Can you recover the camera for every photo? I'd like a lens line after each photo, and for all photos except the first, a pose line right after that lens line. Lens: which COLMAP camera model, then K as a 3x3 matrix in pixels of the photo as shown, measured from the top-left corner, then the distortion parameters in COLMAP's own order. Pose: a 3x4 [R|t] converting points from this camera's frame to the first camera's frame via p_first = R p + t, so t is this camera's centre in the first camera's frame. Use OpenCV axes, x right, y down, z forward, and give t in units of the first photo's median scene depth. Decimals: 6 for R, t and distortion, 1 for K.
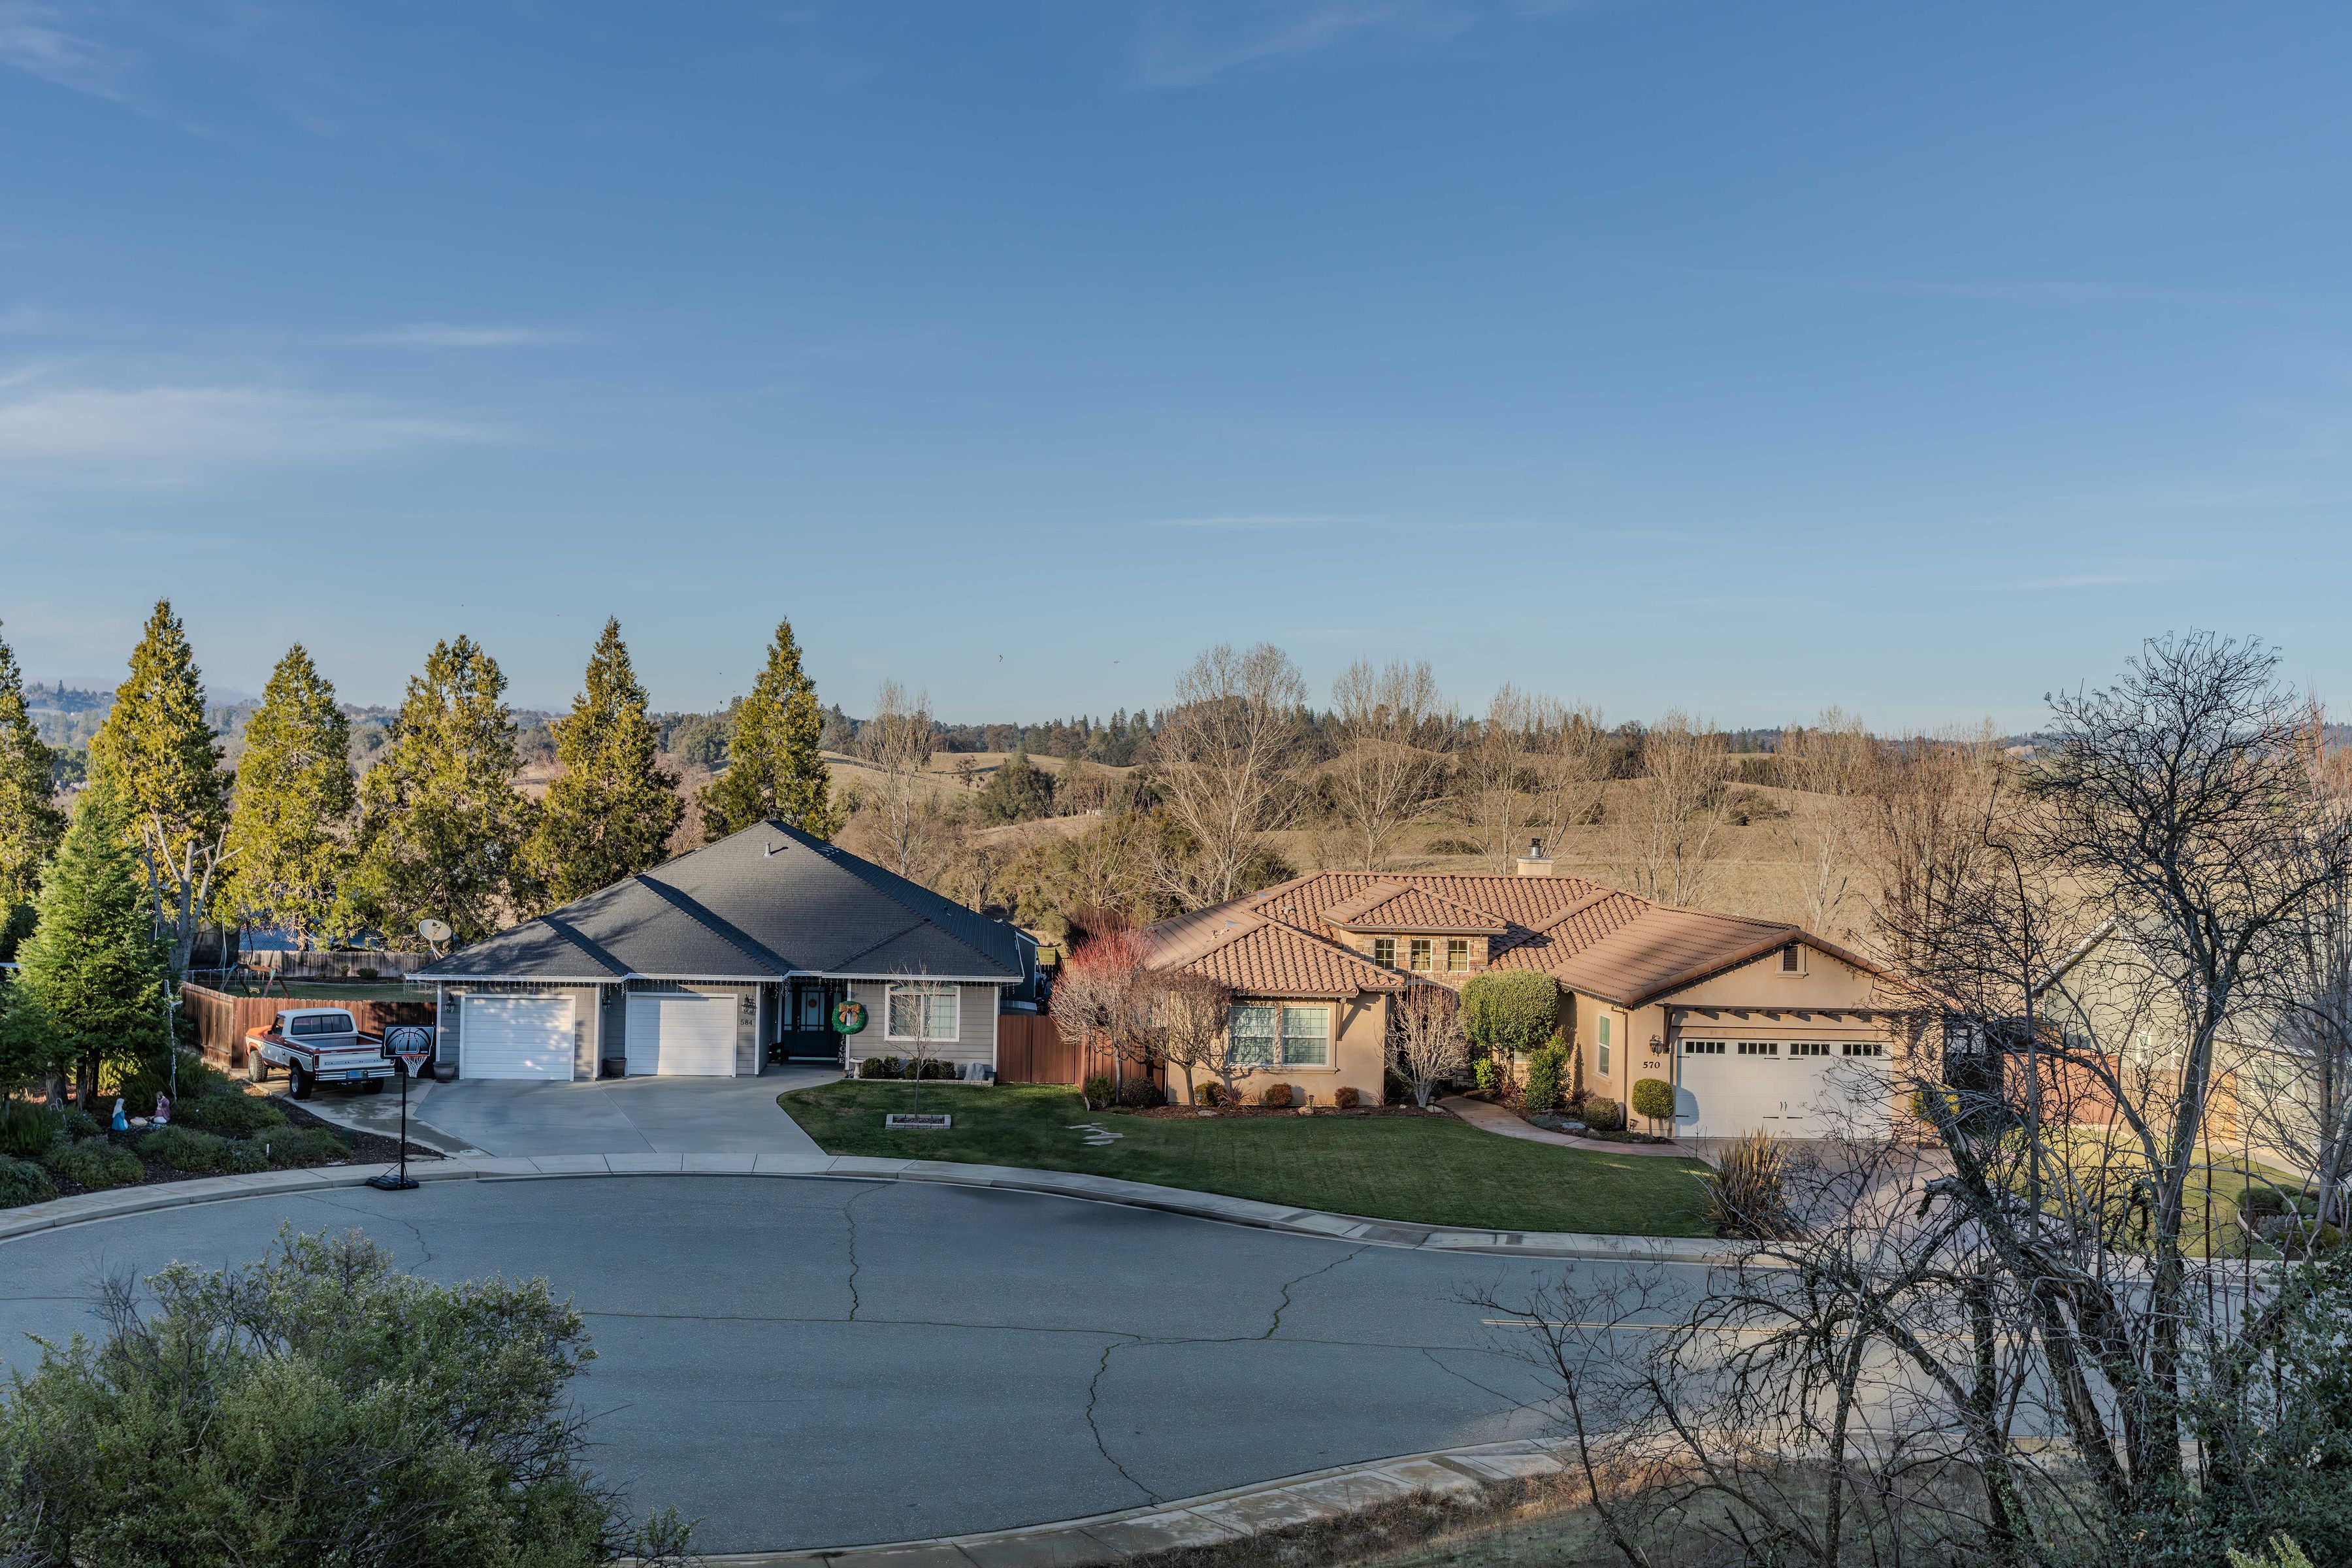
lens RADIAL K [[2335.0, 0, 1155.9], [0, 2335.0, 779.2], [0, 0, 1]] dist [0.008372, 0.000000]
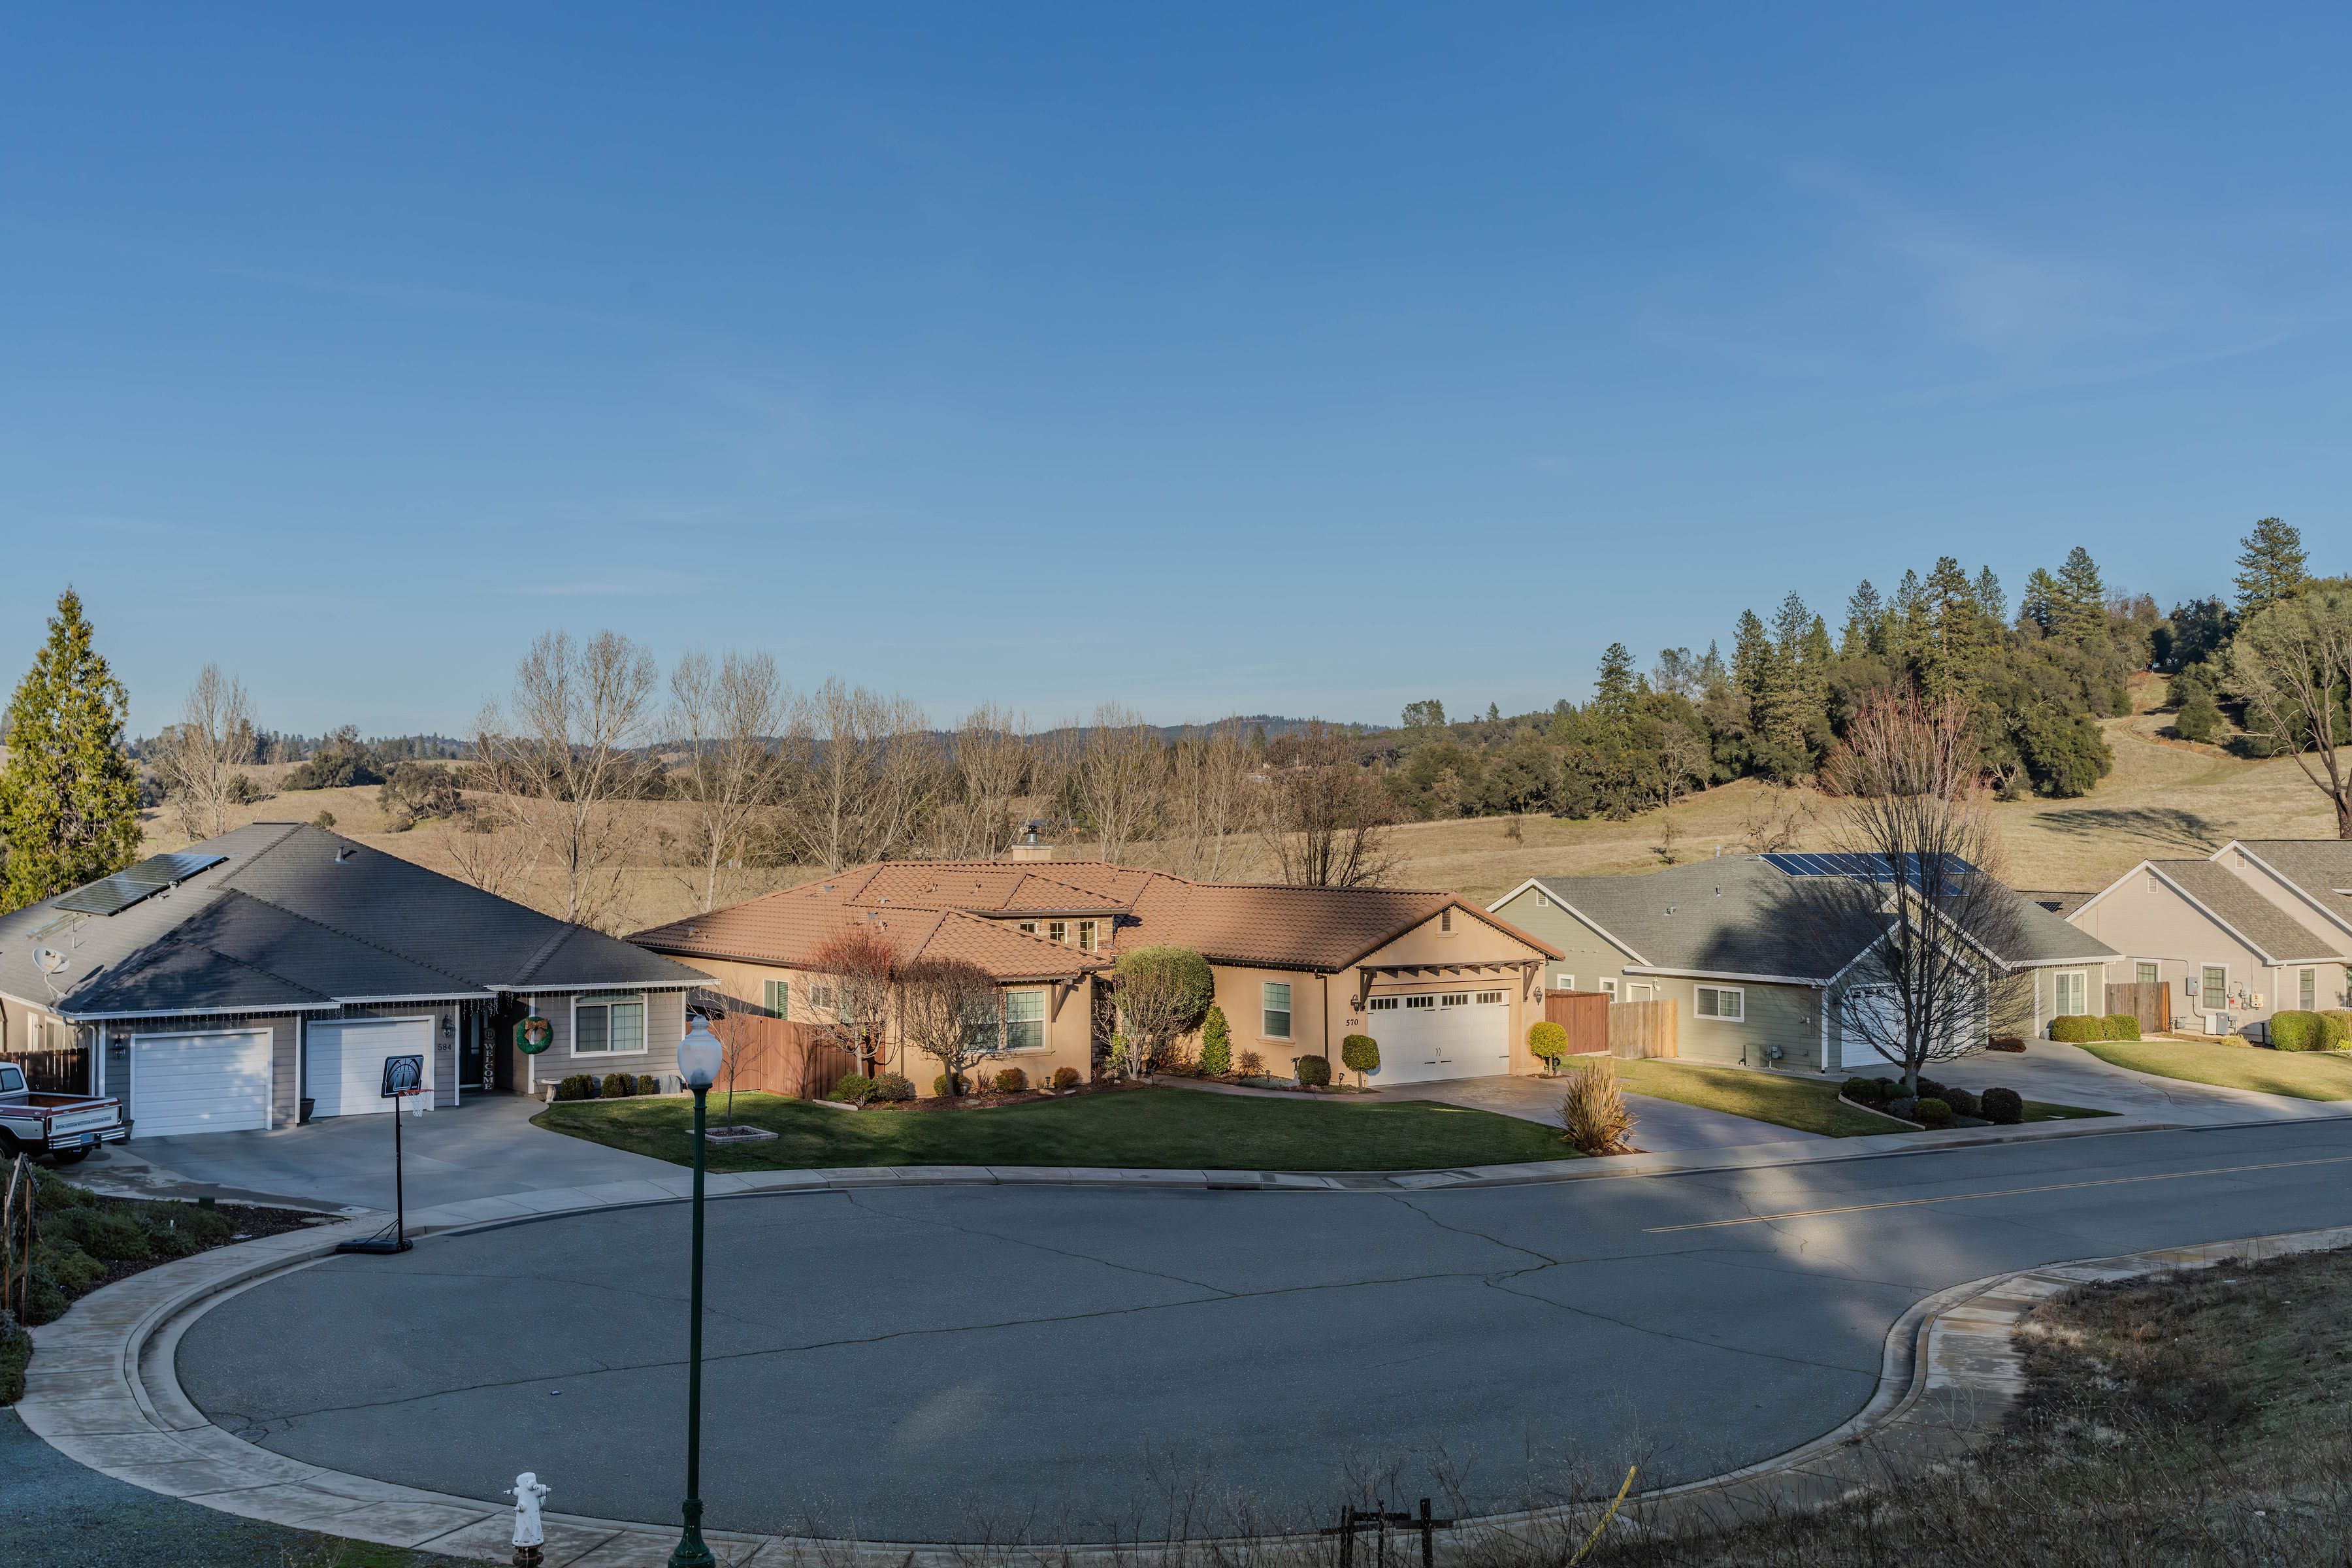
lens RADIAL K [[2335.0, 0, 1156.8], [0, 2335.0, 723.1], [0, 0, 1]] dist [0.008372, 0.000000]
pose [[0.845182, 0.002673, 0.534472, -0.429973], [0.012365, 0.999622, -0.024553, 0.007003], [-0.534336, 0.027360, 0.844830, 0.110581]]
